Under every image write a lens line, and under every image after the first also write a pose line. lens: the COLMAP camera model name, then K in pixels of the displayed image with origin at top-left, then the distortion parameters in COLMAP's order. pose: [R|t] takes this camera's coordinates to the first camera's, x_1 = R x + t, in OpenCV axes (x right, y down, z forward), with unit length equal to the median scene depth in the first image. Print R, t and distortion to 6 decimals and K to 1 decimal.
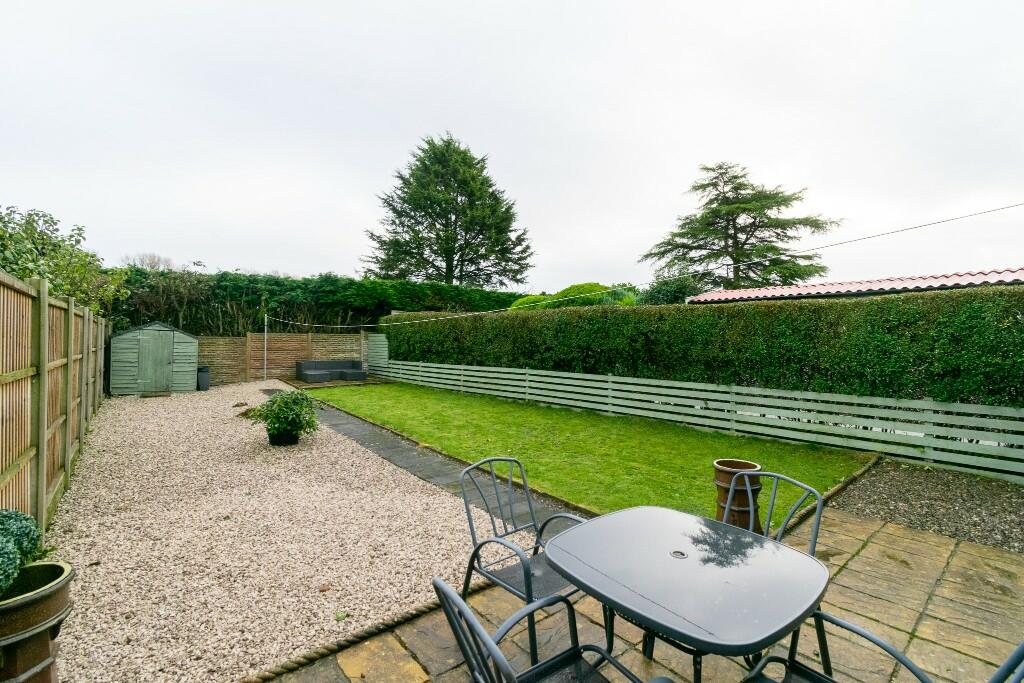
lens RADIAL K [[452.9, 0, 513.8], [0, 452.9, 341.0], [0, 0, 1]] dist [0.004124, 0.000152]
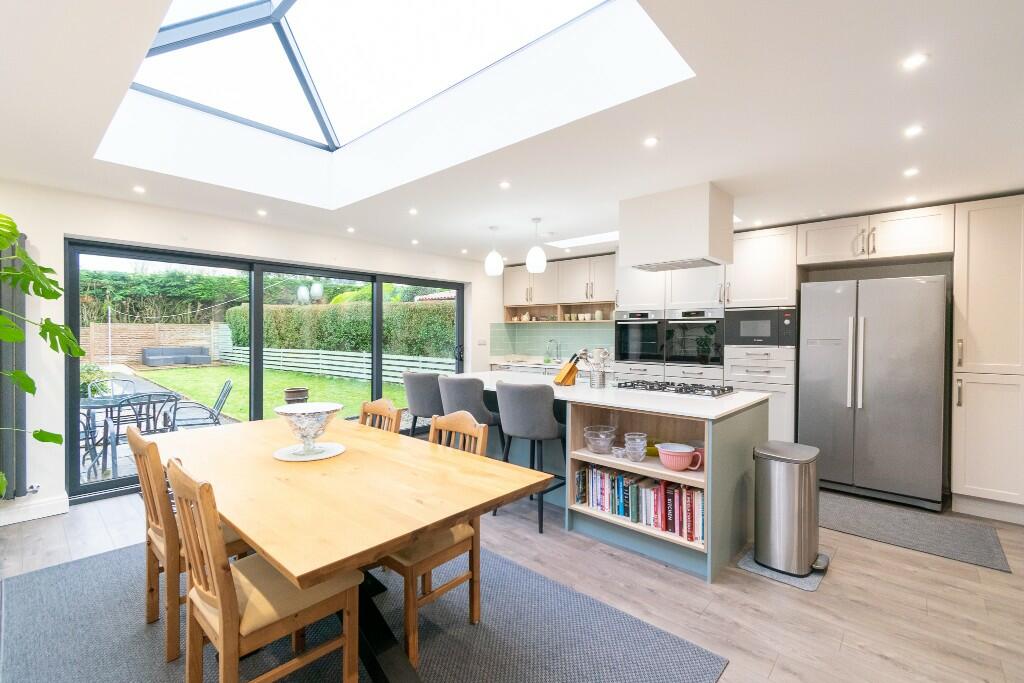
lens RADIAL K [[452.9, 0, 508.4], [0, 452.9, 340.6], [0, 0, 1]] dist [0.004124, 0.000152]
pose [[0.989402, -0.010152, 0.144844, 0.265707], [0.006893, 0.999712, 0.022982, 0.006094], [-0.145036, -0.021740, 0.989188, -0.255197]]
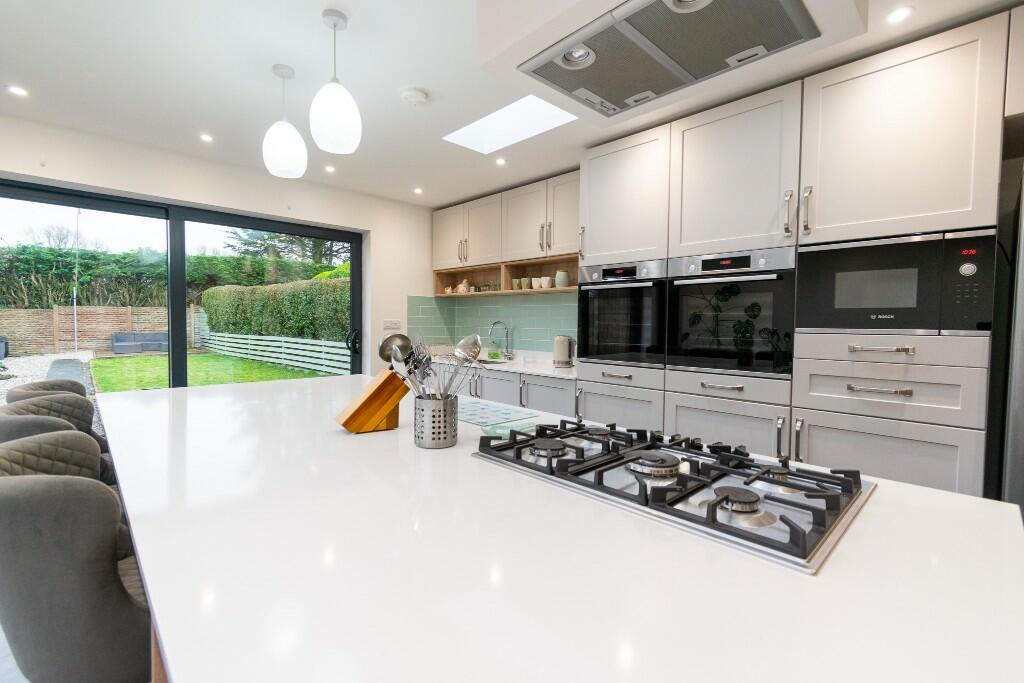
lens RADIAL K [[452.9, 0, 513.1], [0, 452.9, 341.1], [0, 0, 1]] dist [0.004124, 0.000152]
pose [[0.996372, -0.005450, 0.084929, 0.353092], [0.001364, 0.998842, 0.048096, 0.013866], [-0.085092, -0.047805, 0.995226, -0.110645]]
